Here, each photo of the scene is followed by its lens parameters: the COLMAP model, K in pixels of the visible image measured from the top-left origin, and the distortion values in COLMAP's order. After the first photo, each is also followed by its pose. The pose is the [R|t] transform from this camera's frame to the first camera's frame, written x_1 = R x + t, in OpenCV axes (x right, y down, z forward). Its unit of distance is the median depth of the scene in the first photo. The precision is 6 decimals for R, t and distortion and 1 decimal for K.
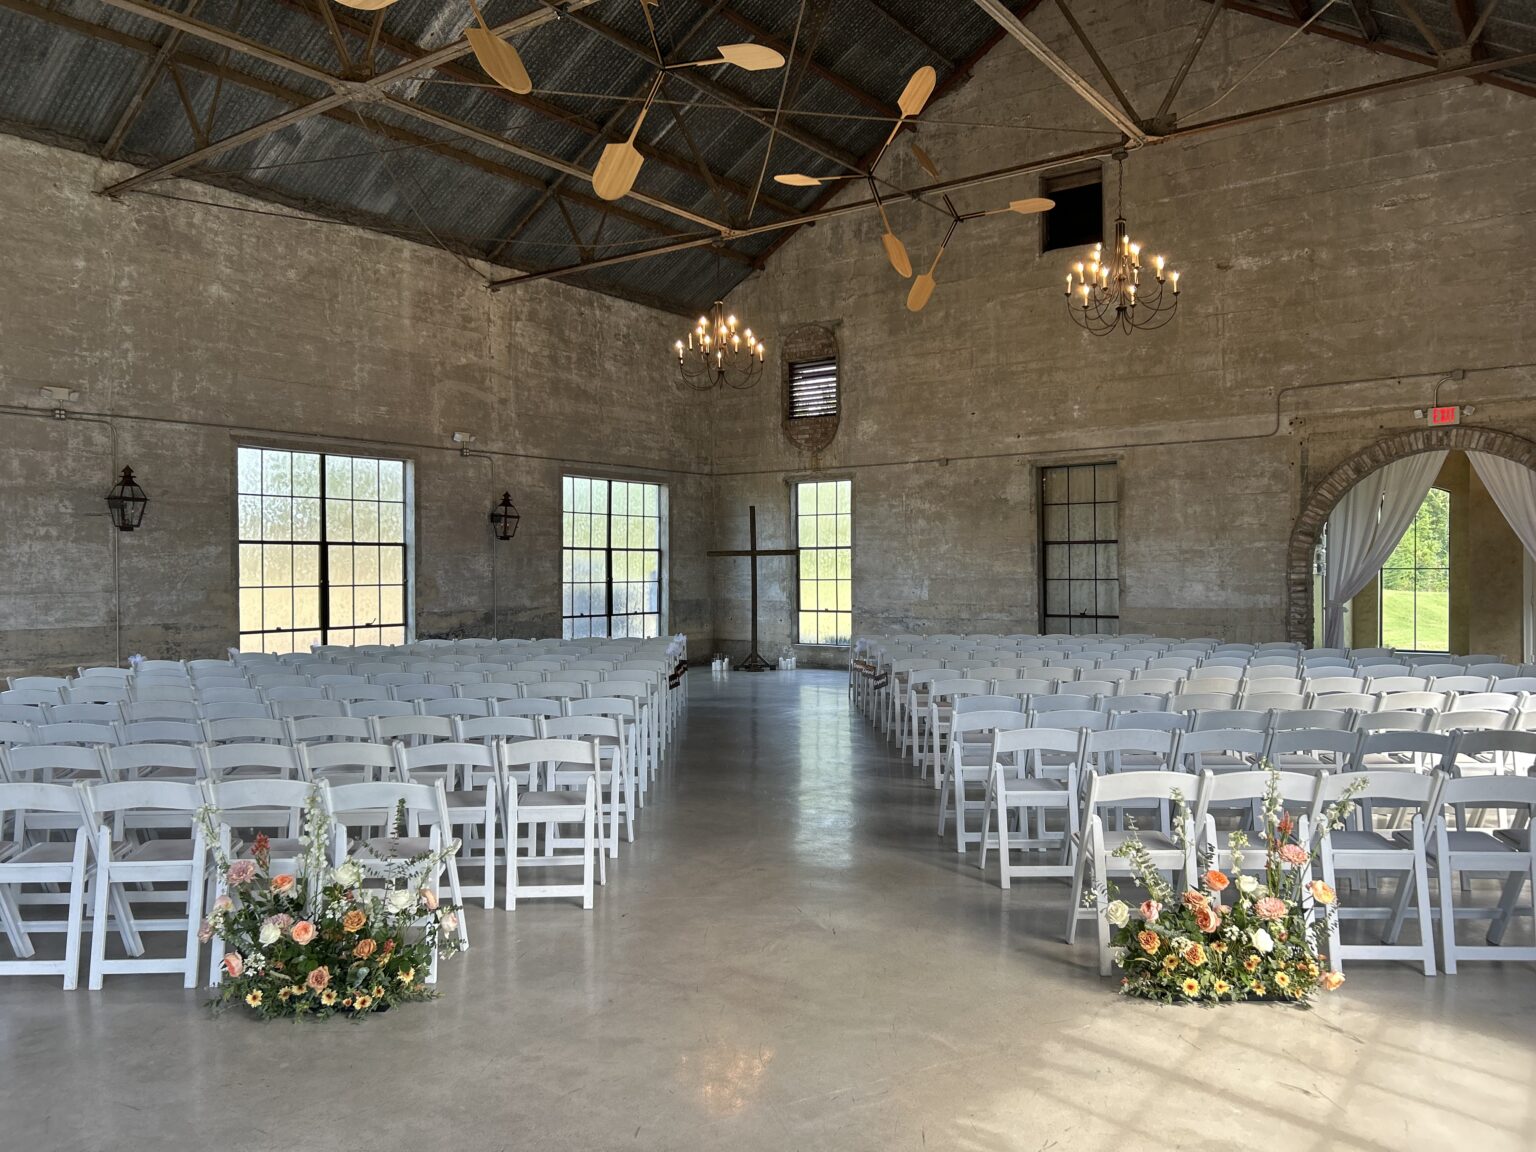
lens RADIAL K [[1141.7, 0, 768.0], [0, 1141.7, 576.0], [0, 0, 1]] dist [0.044504, -0.001221]
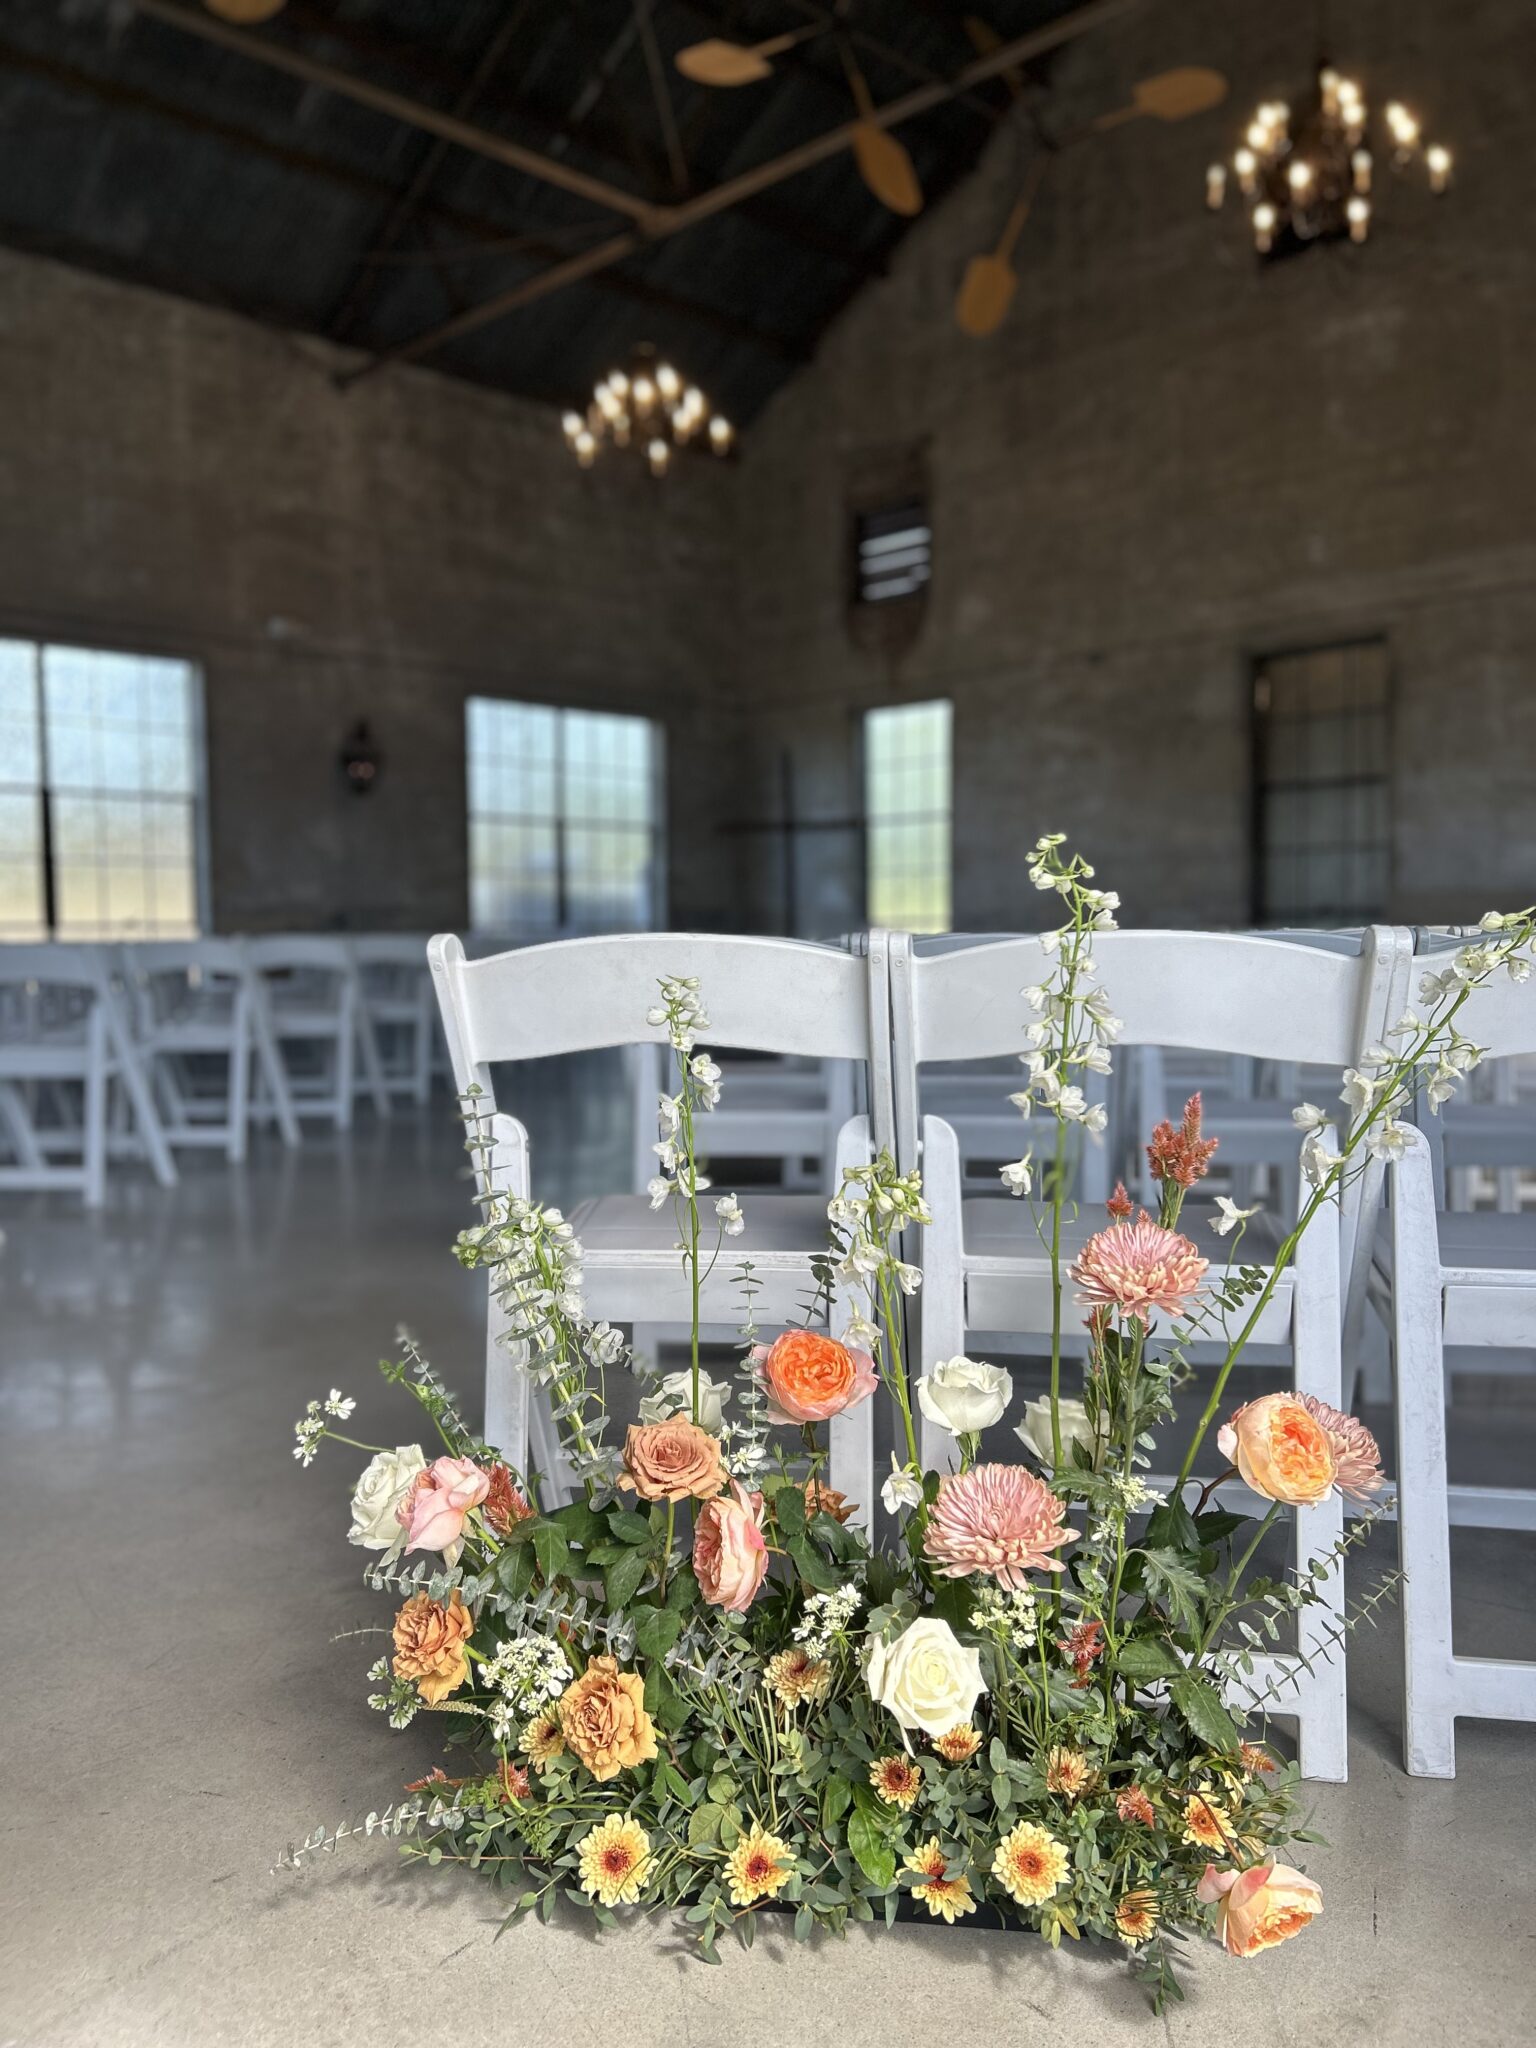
lens RADIAL K [[1554.2, 0, 765.6], [0, 1554.2, 1036.9], [0, 0, 1]] dist [-0.009663, 0.003445]
pose [[0.988925, 0.007609, -0.148224, 0.115143], [0.001349, 0.998183, 0.060239, 0.049026], [0.148413, -0.059771, 0.987117, 0.192565]]
